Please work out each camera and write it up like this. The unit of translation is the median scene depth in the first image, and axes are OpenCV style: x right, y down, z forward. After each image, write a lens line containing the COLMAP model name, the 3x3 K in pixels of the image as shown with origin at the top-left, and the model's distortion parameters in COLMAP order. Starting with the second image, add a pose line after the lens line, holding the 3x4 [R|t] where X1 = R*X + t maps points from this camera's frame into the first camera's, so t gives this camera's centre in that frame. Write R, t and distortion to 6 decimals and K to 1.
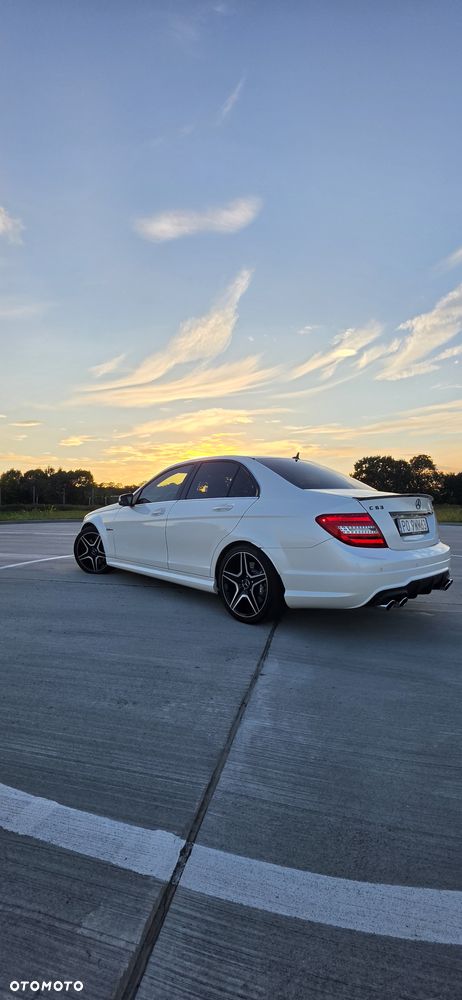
lens RADIAL K [[408.0, 0, 231.0], [0, 408.0, 506.2], [0, 0, 1]] dist [-0.002647, 0.000078]
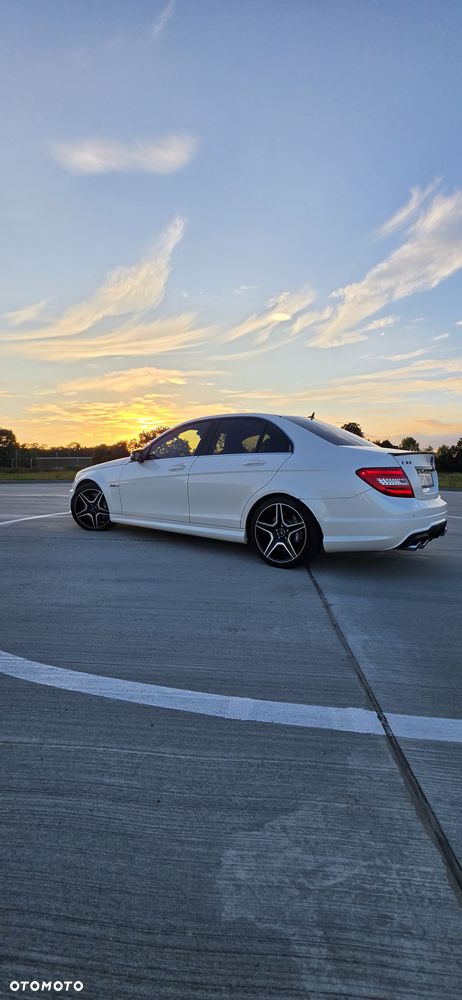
lens RADIAL K [[408.0, 0, 231.0], [0, 408.0, 506.2], [0, 0, 1]] dist [-0.002647, 0.000078]
pose [[0.986261, -0.004730, 0.165124, -0.176567], [-0.009614, 0.996252, 0.085961, 0.017704], [-0.164912, -0.086367, 0.982520, -0.028136]]
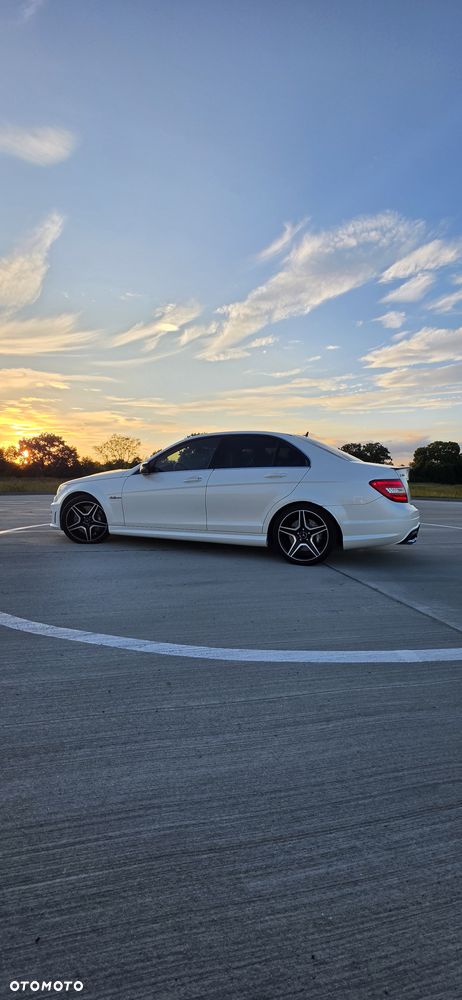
lens RADIAL K [[412.6, 0, 231.0], [0, 412.6, 500.0], [0, 0, 1]] dist [0.001106, 0.000271]
pose [[0.906519, -0.016432, 0.421844, -0.454523], [-0.003039, 0.998962, 0.045442, 0.014904], [-0.422153, -0.042476, 0.905529, -0.042067]]
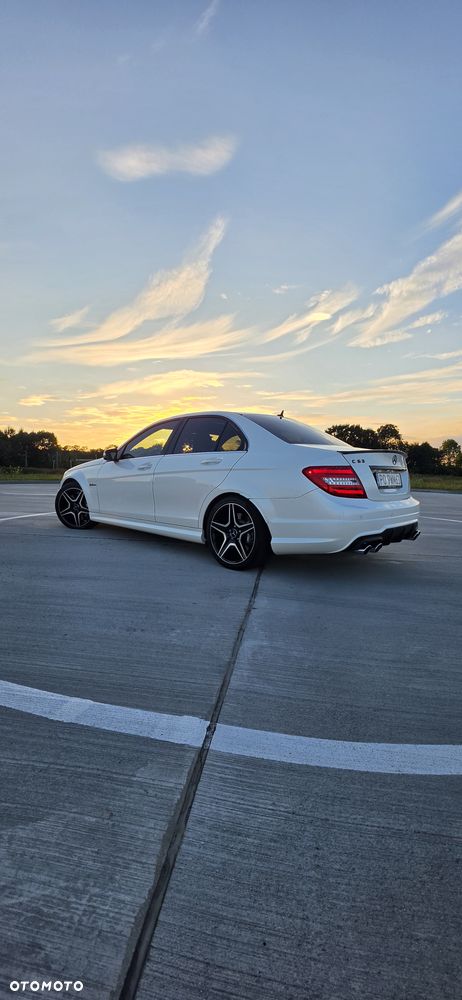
lens RADIAL K [[407.4, 0, 231.1], [0, 407.4, 514.1], [0, 0, 1]] dist [0.000861, -0.000350]
pose [[0.996978, 0.007792, 0.077297, -0.033645], [-0.015567, 0.994815, 0.100501, 0.022128], [-0.076114, -0.101401, 0.991930, -0.029398]]
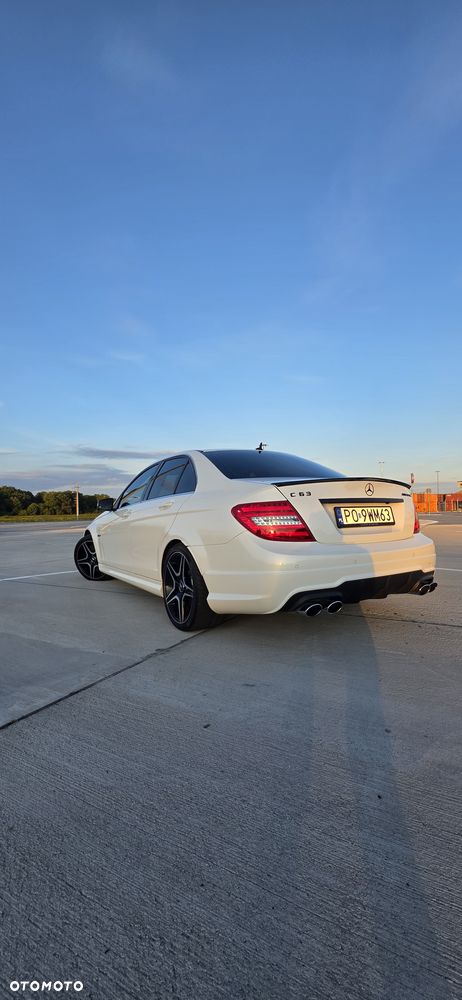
lens RADIAL K [[412.5, 0, 231.0], [0, 412.5, 500.0], [0, 0, 1]] dist [-0.008466, 0.000004]
pose [[0.979387, -0.044257, -0.197086, 0.214053], [0.035661, 0.998260, -0.046955, 0.028229], [0.198821, 0.038959, 0.979261, 0.073510]]
